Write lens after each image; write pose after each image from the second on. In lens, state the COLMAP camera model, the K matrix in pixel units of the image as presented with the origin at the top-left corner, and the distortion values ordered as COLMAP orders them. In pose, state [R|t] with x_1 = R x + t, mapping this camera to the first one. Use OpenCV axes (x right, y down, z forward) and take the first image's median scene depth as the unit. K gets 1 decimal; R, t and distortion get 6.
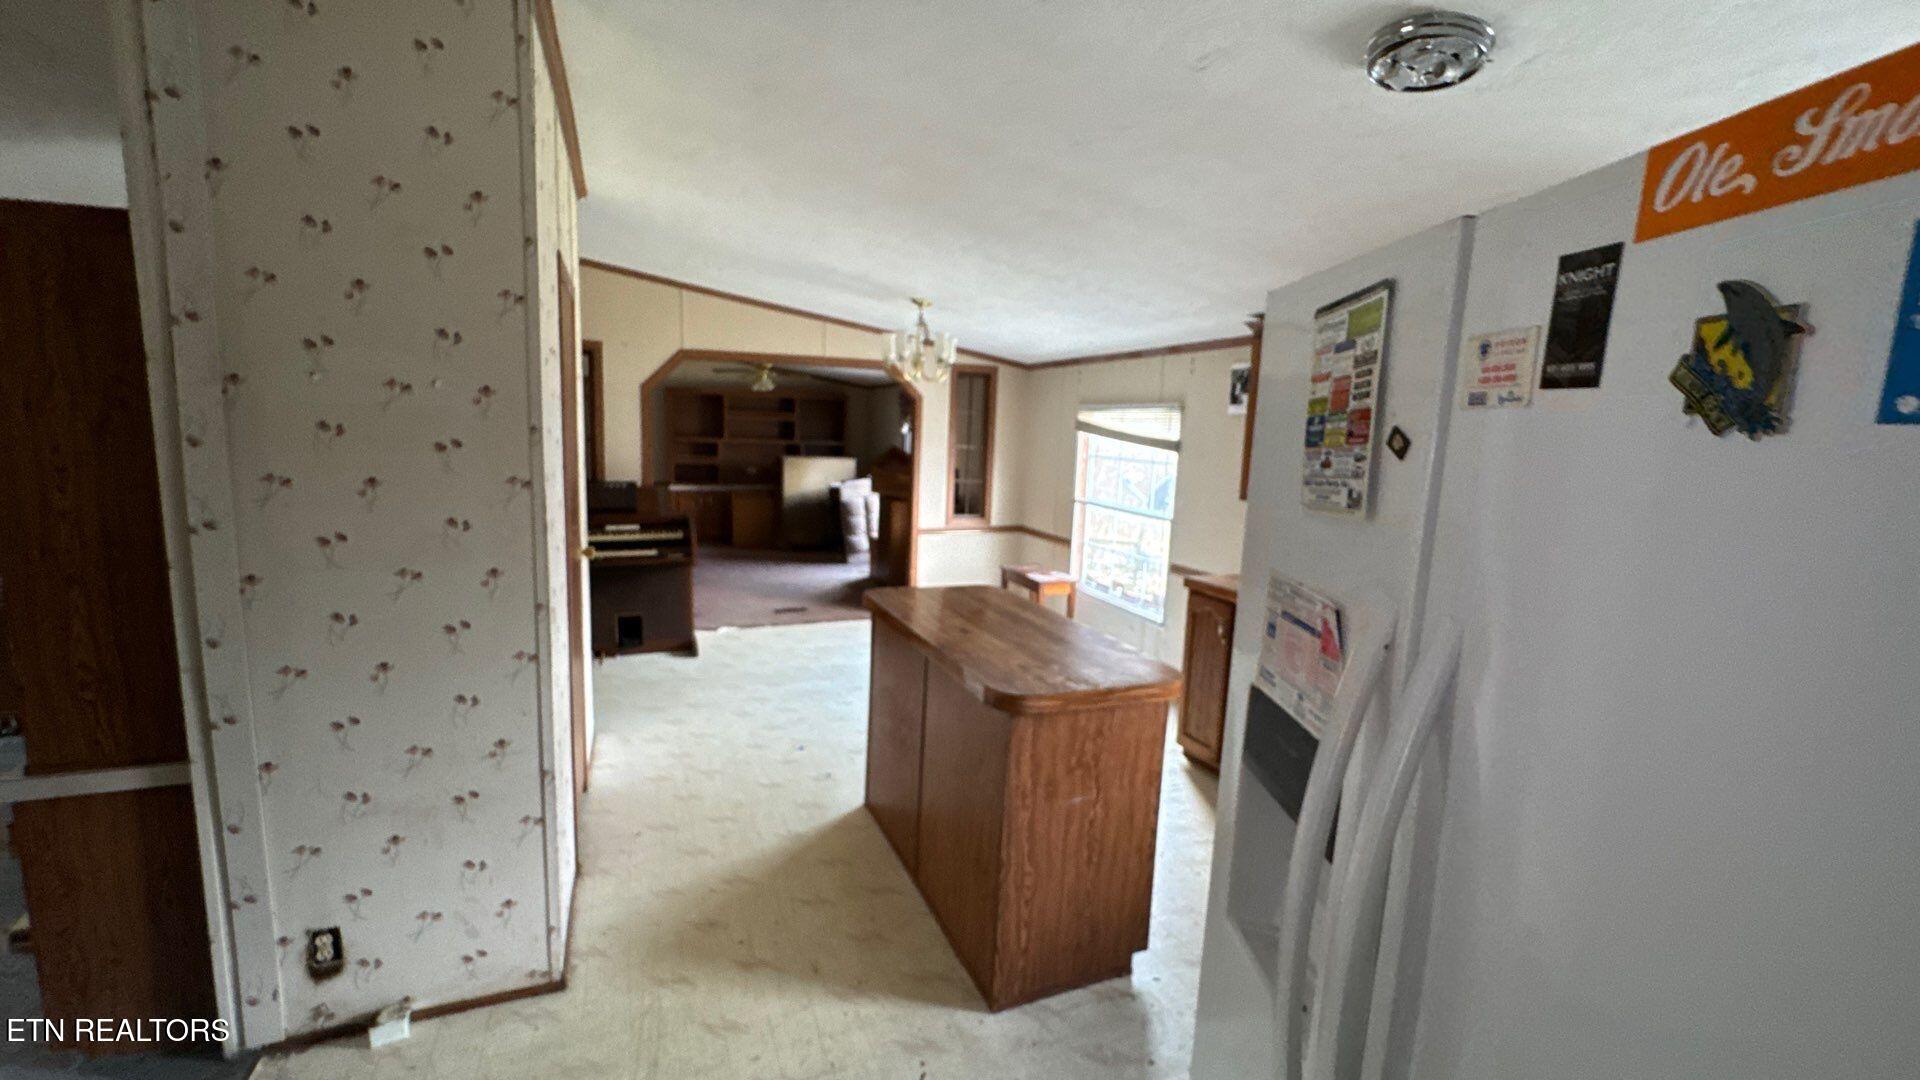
lens RADIAL K [[764.1, 0, 953.5], [0, 764.1, 533.7], [0, 0, 1]] dist [-0.003095, 0.000177]
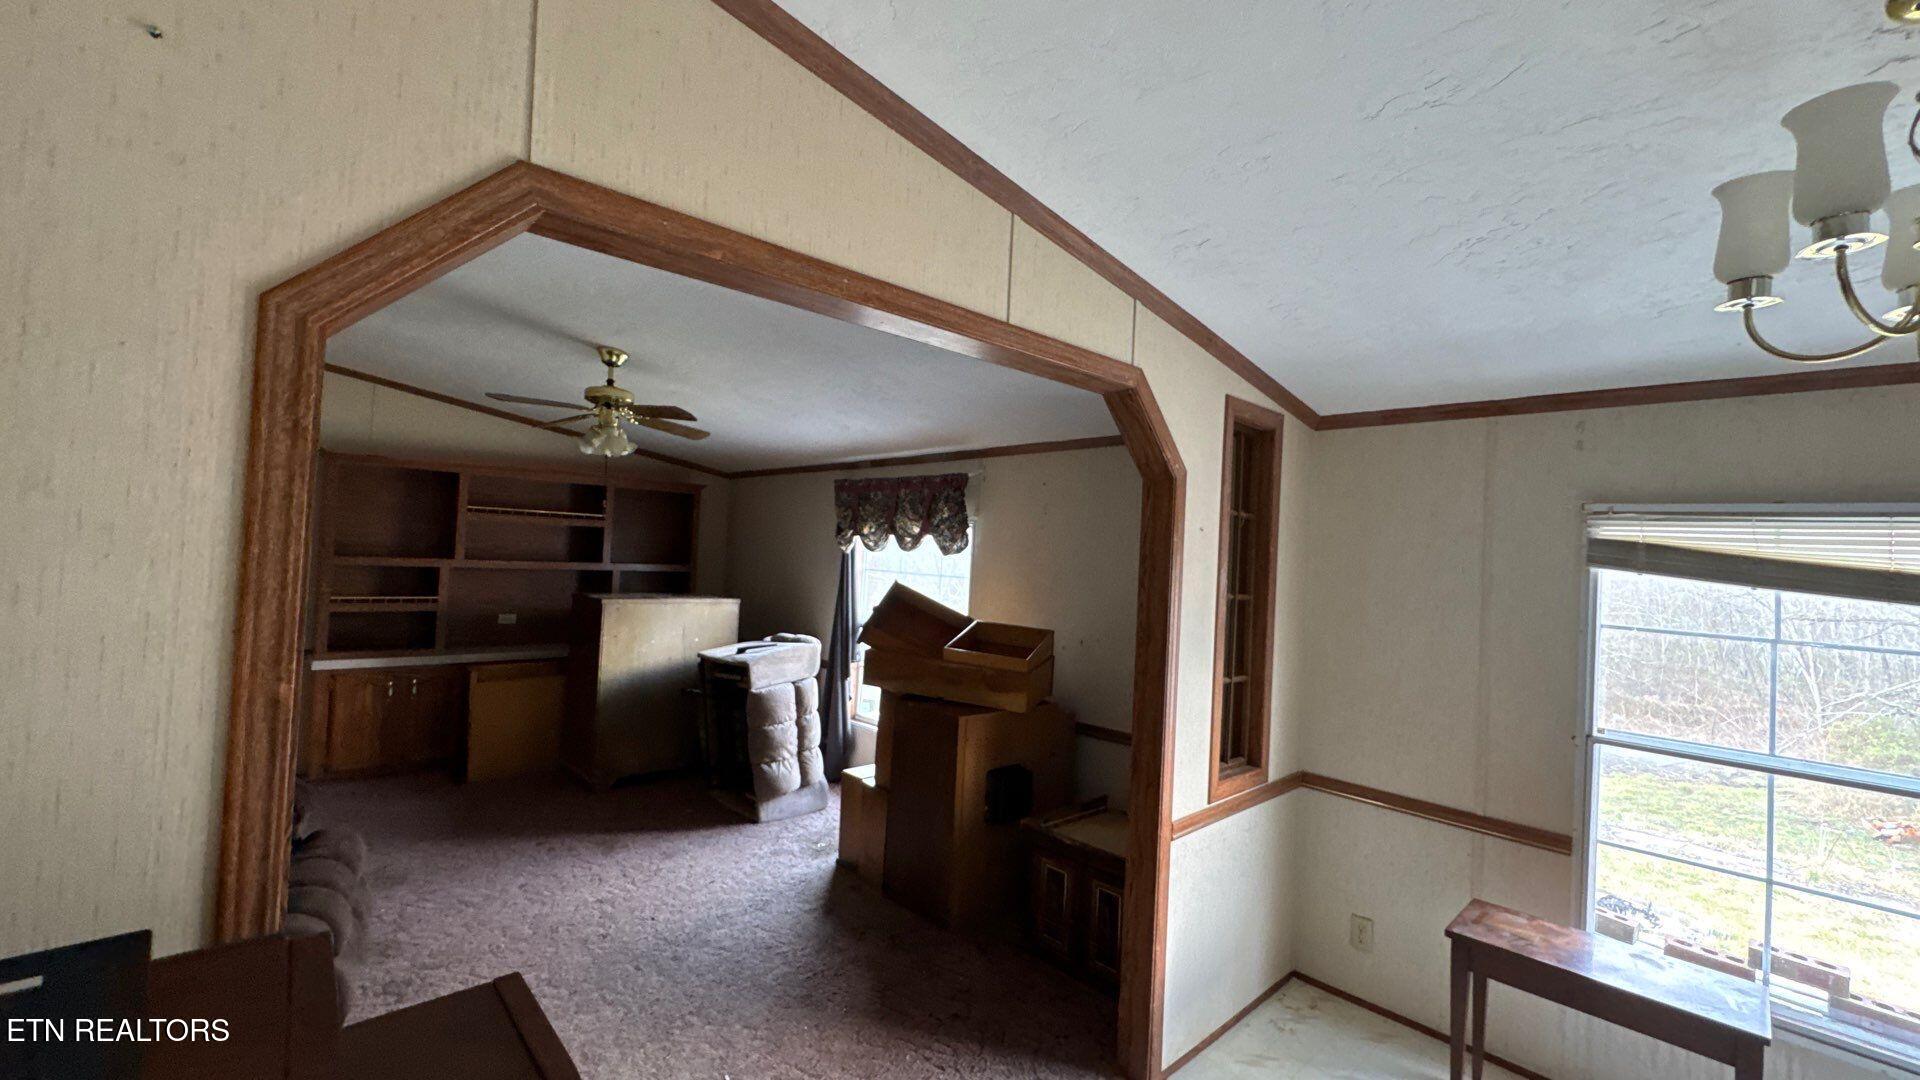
lens RADIAL K [[764.1, 0, 961.5], [0, 764.1, 537.2], [0, 0, 1]] dist [-0.003095, 0.000177]
pose [[0.933222, 0.019608, 0.358764, -0.295577], [0.032291, 0.989892, -0.138097, -0.102855], [-0.357845, 0.140460, 0.923156, 0.729629]]
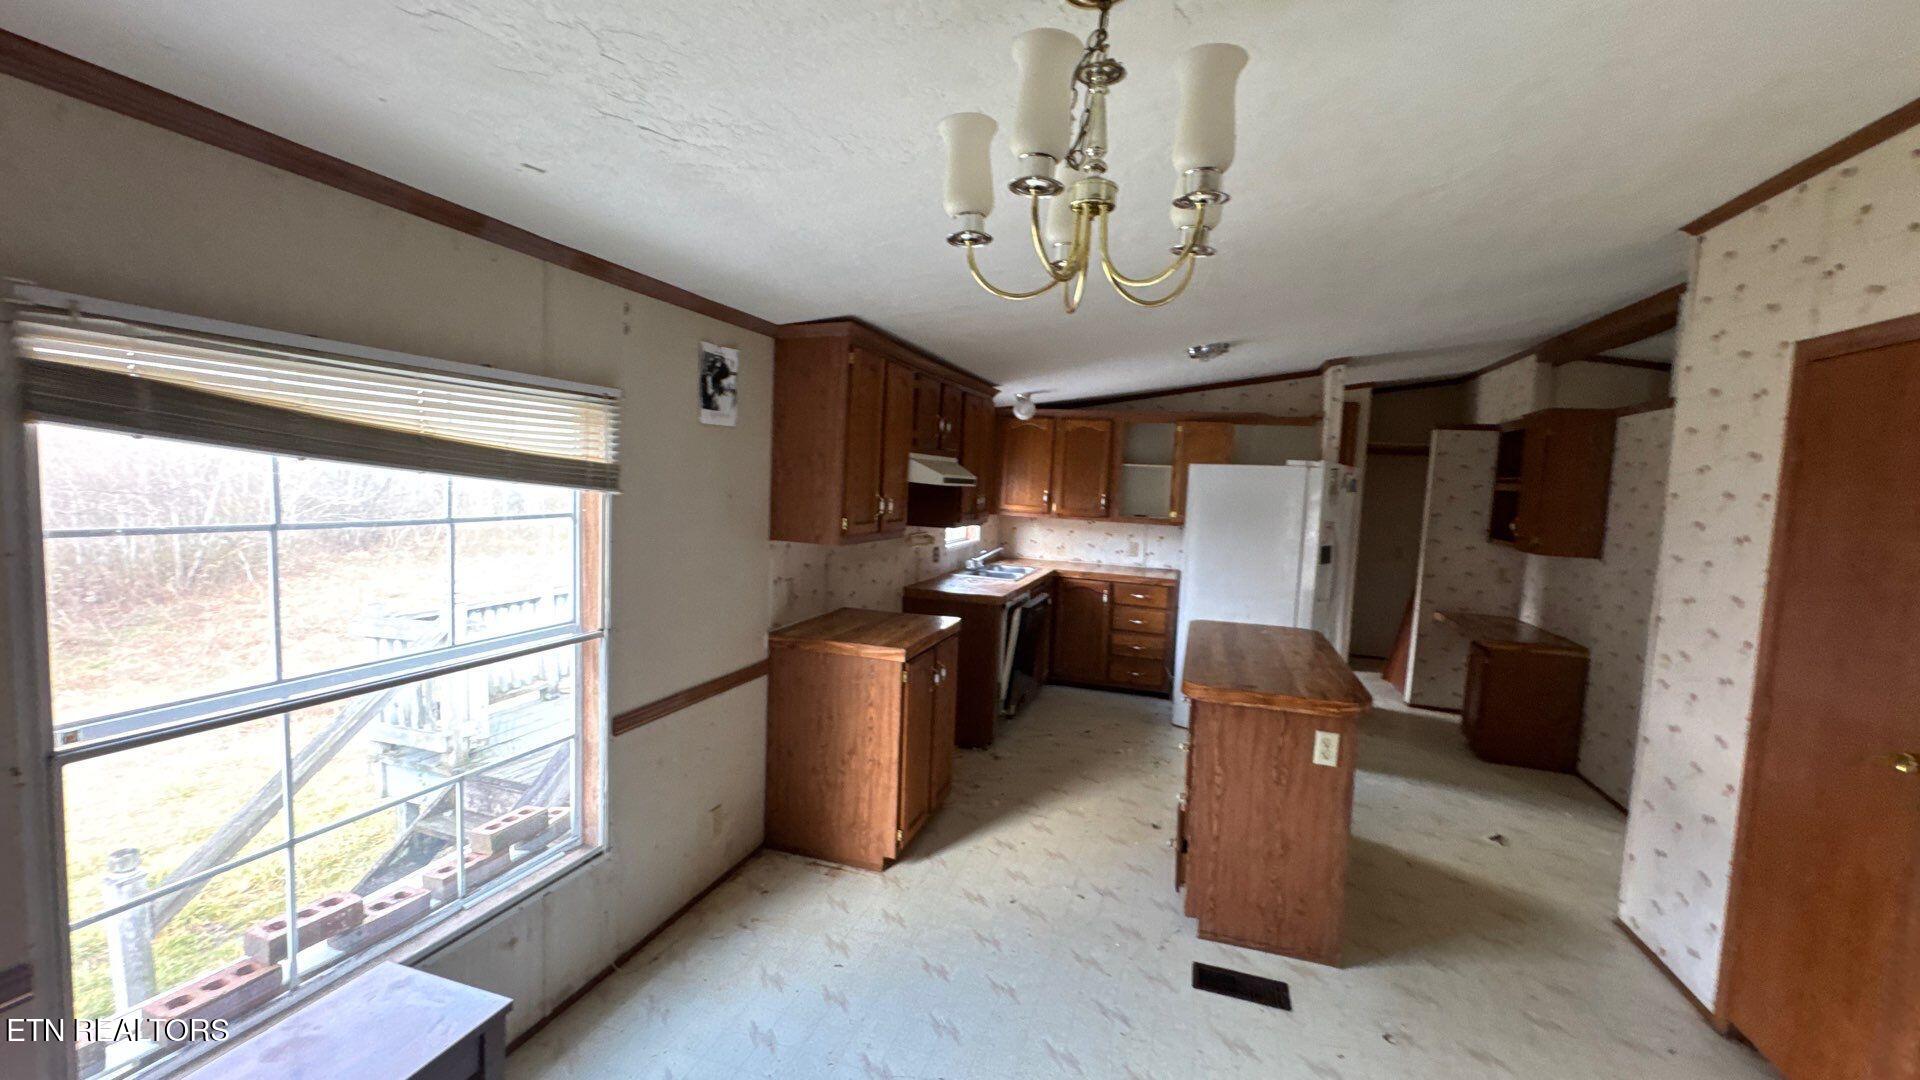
lens RADIAL K [[764.1, 0, 964.3], [0, 764.1, 536.0], [0, 0, 1]] dist [-0.003095, 0.000177]
pose [[-0.762859, -0.121104, 0.635122, -0.148964], [0.013967, 0.978986, 0.203448, -0.139252], [-0.646414, 0.164073, -0.745137, 0.980102]]
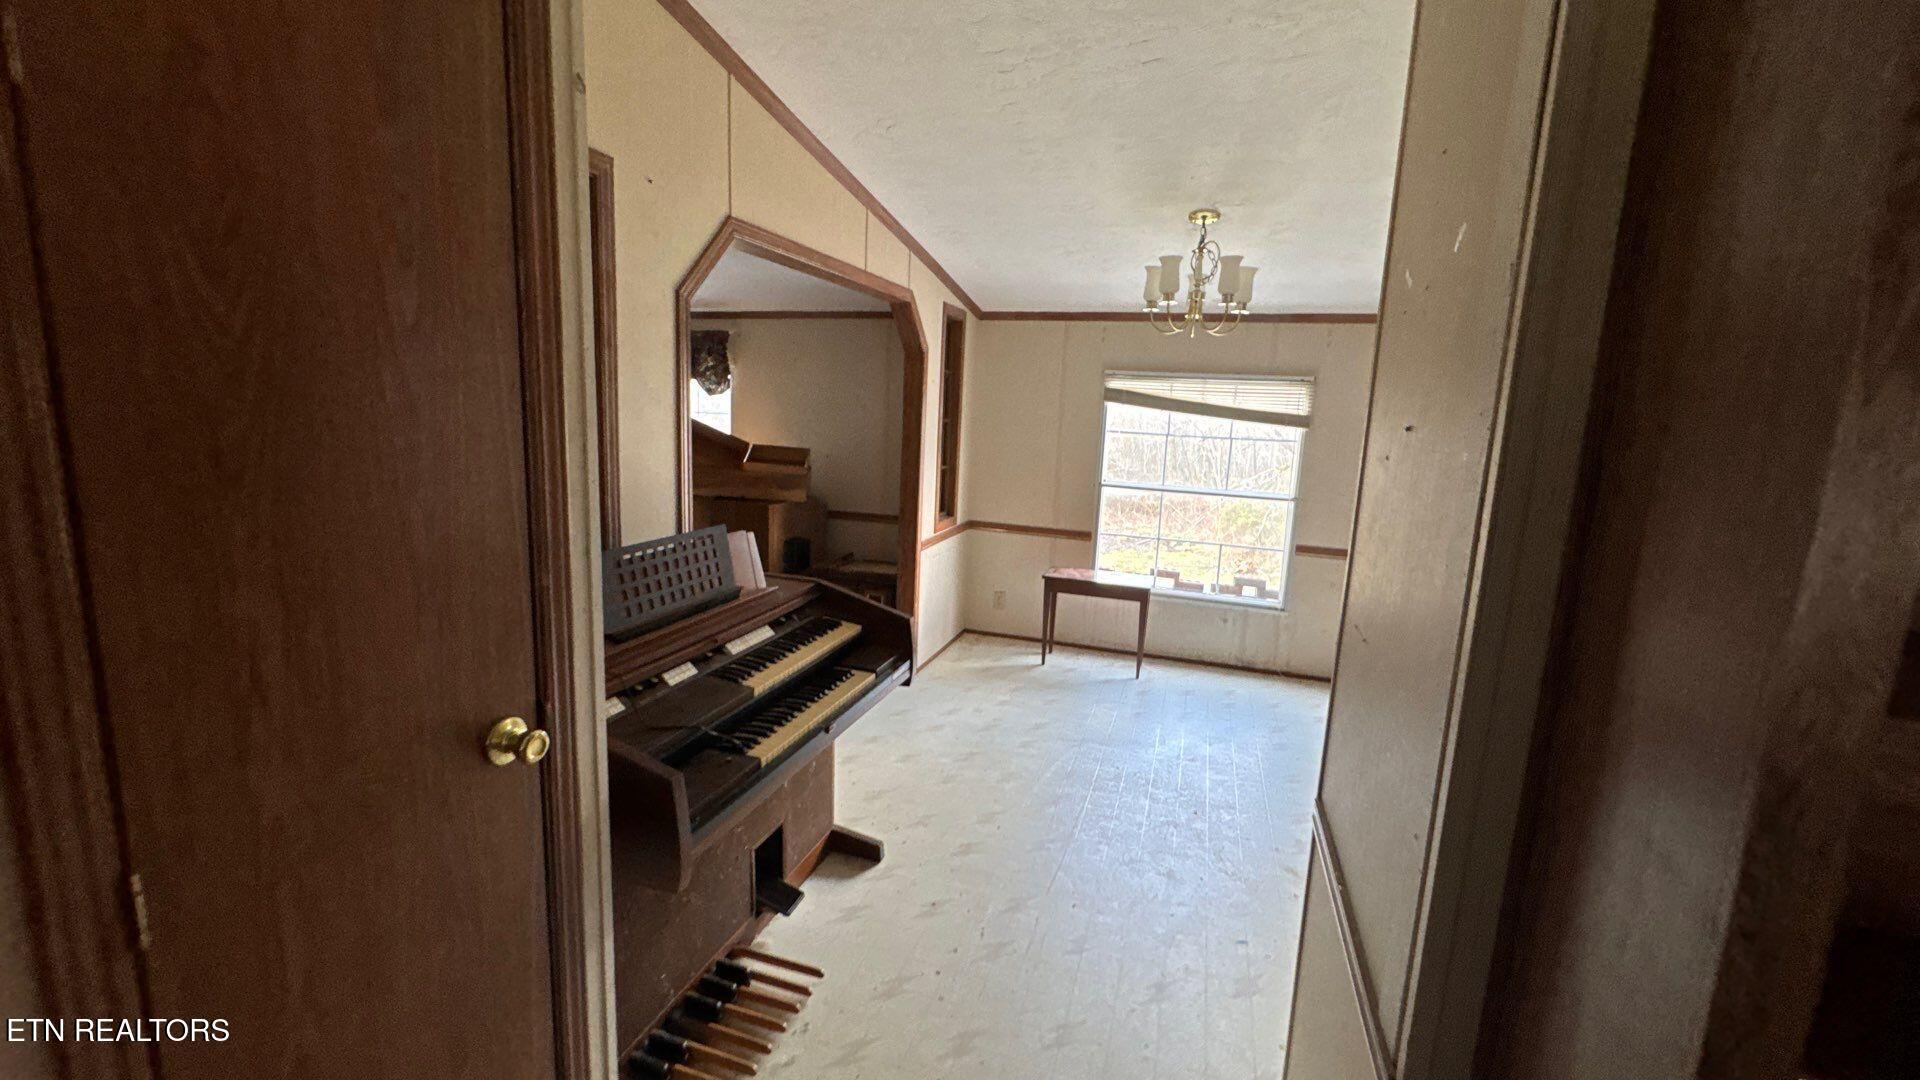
lens RADIAL K [[764.1, 0, 959.2], [0, 764.1, 538.4], [0, 0, 1]] dist [-0.003095, 0.000177]
pose [[0.645344, -0.131402, 0.752505, -0.581930], [0.083673, 0.991326, 0.101348, -0.082580], [-0.759296, -0.002440, 0.650741, 0.567229]]
